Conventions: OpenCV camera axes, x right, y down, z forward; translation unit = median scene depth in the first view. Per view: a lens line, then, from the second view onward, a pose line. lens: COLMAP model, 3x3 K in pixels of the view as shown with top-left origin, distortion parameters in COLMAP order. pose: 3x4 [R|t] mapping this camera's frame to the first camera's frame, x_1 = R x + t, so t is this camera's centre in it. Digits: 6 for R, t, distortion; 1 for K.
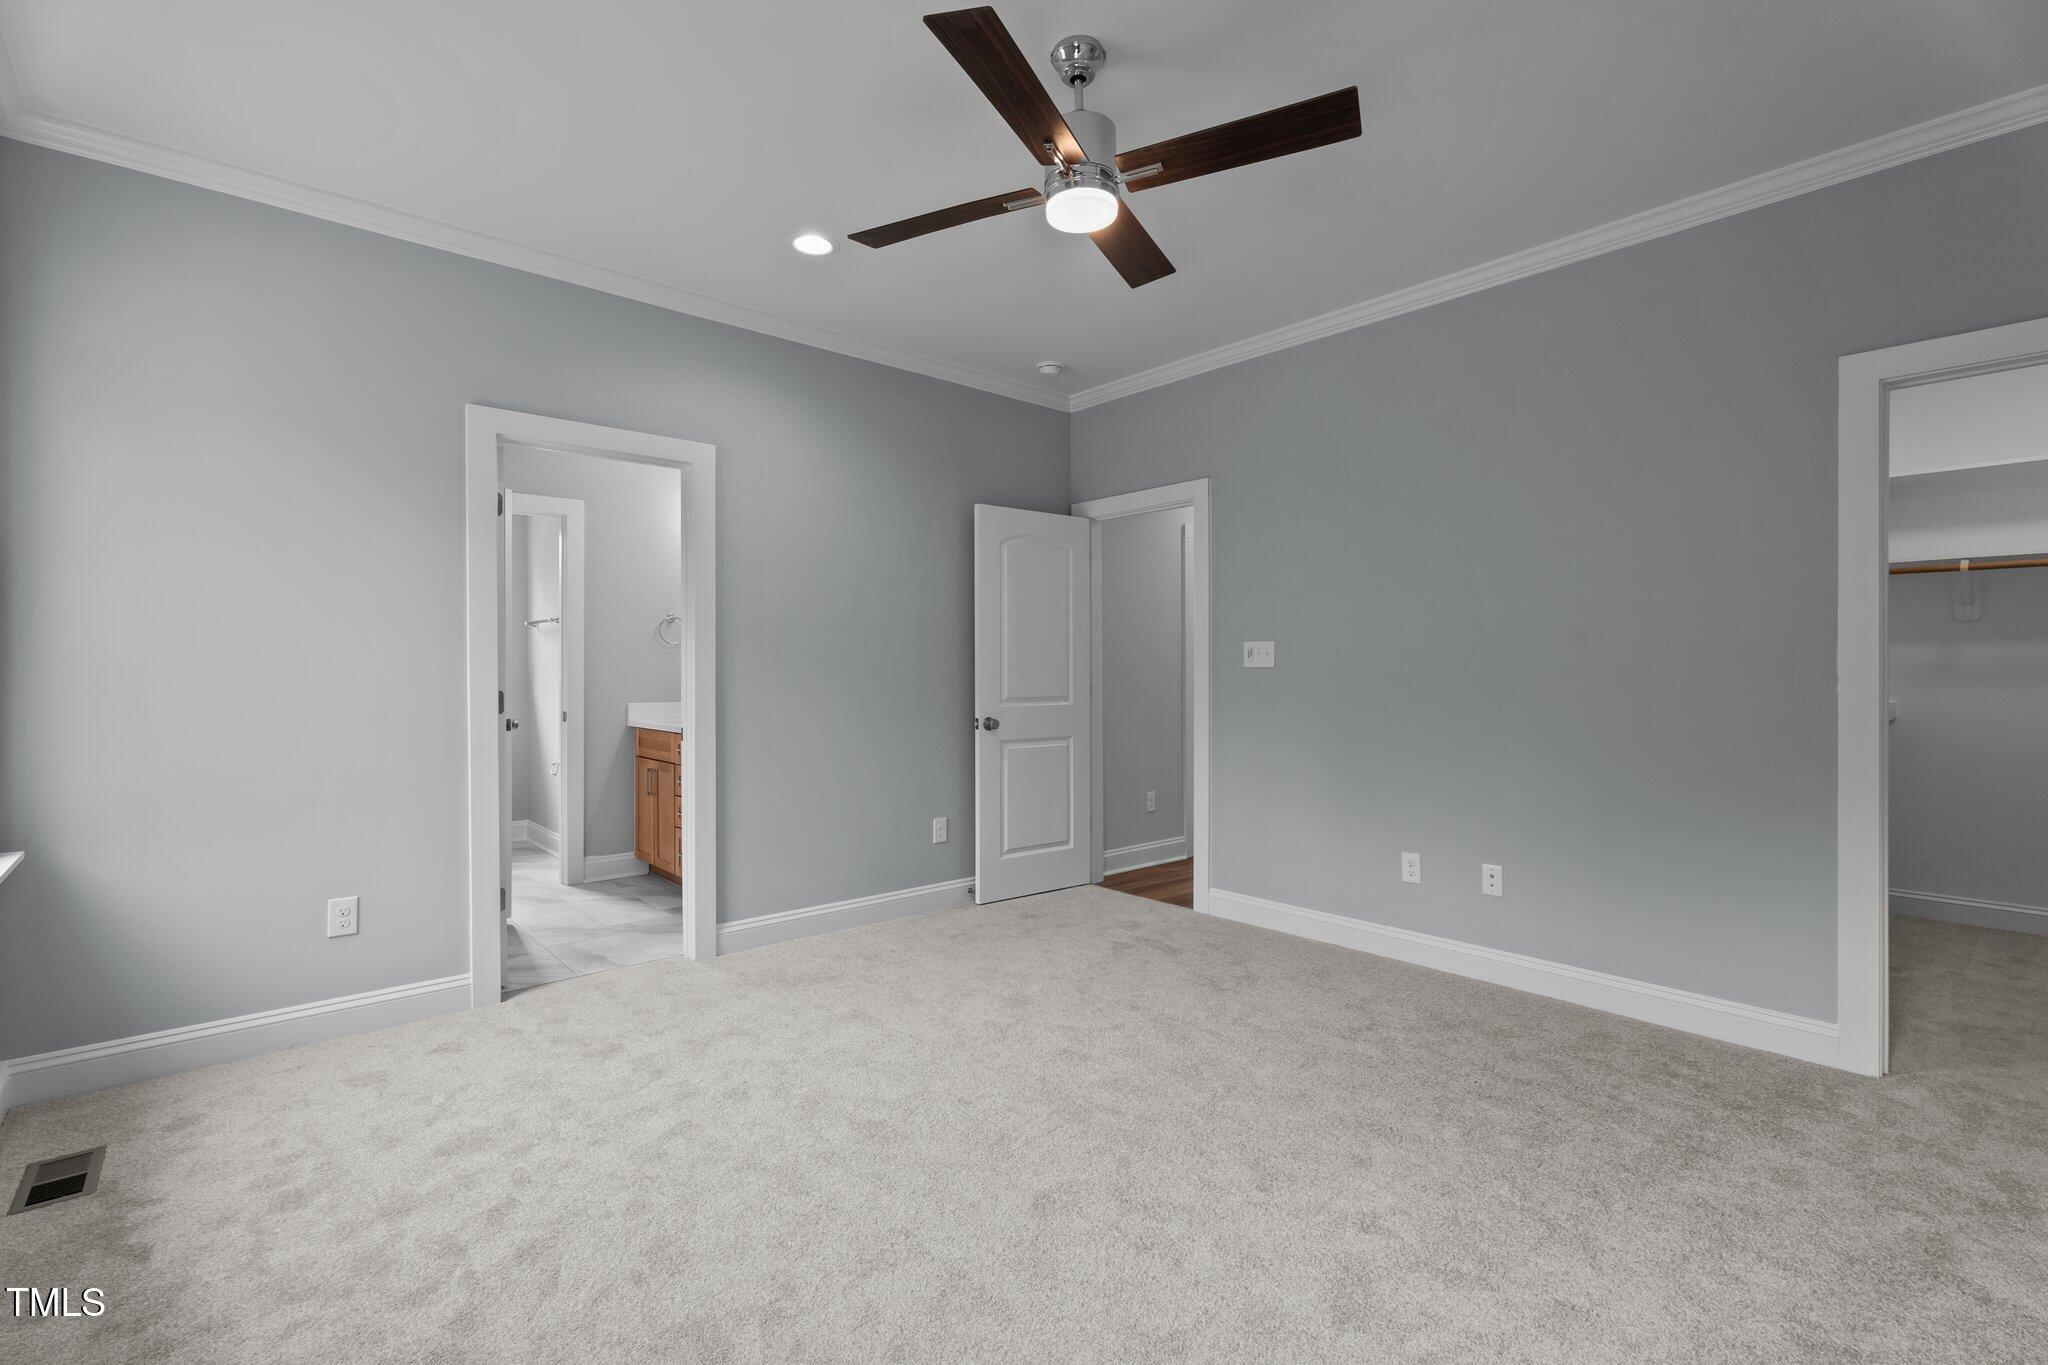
lens RADIAL K [[936.8, 0, 1032.3], [0, 936.8, 665.6], [0, 0, 1]] dist [0.013479, -0.000453]
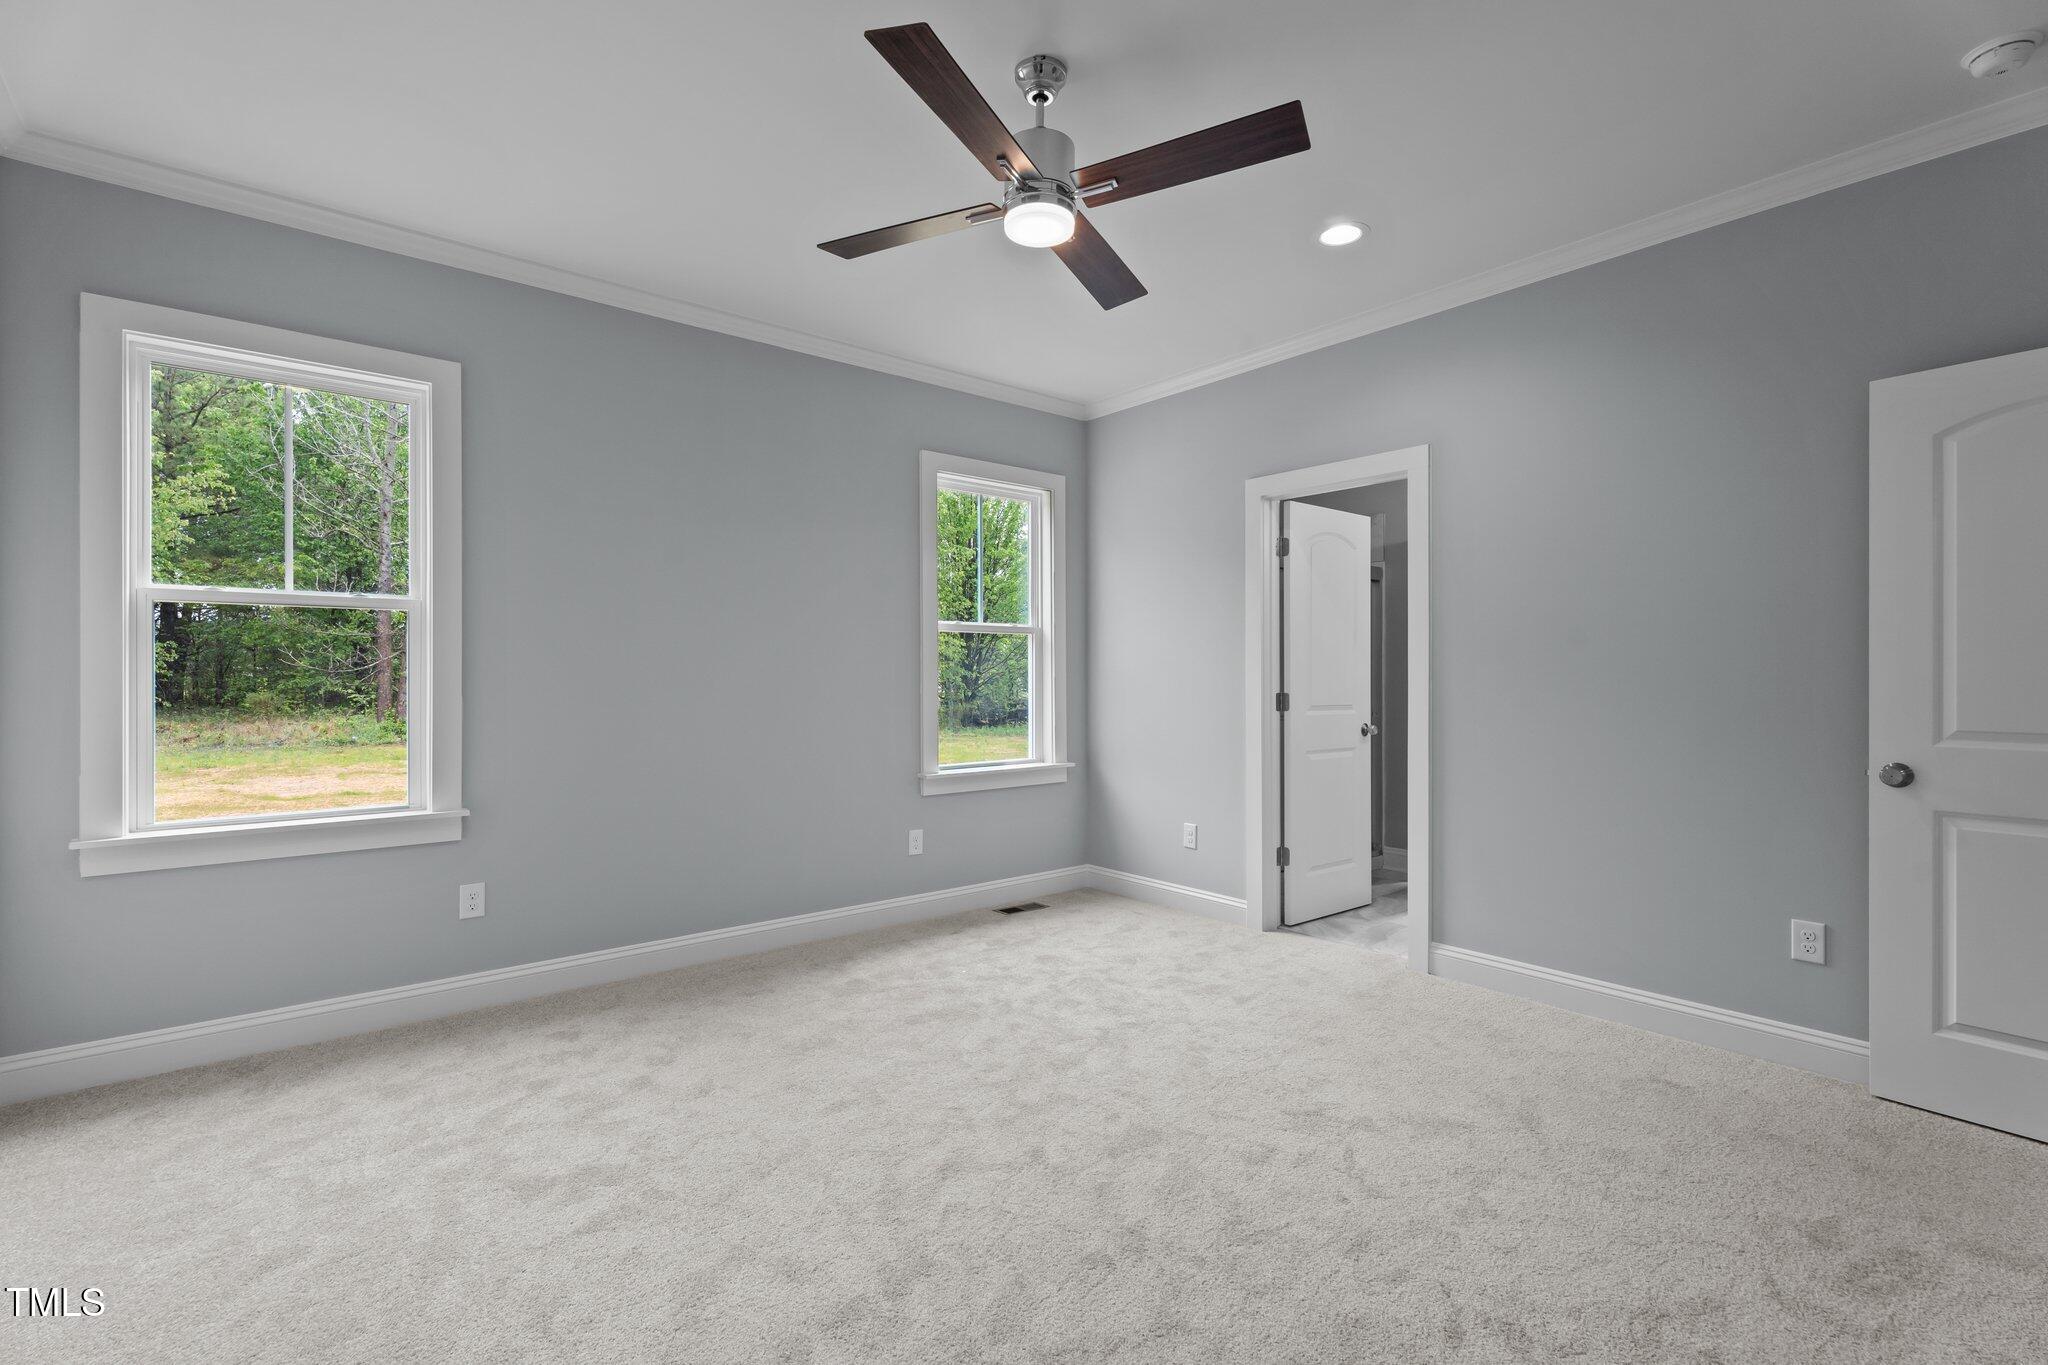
lens RADIAL K [[936.8, 0, 1017.4], [0, 936.8, 669.1], [0, 0, 1]] dist [0.013479, -0.000453]
pose [[-0.038638, -0.009561, -0.999208, 0.667983], [-0.001344, 0.999954, -0.009516, 0.007197], [0.999252, 0.000975, -0.038650, 0.636941]]
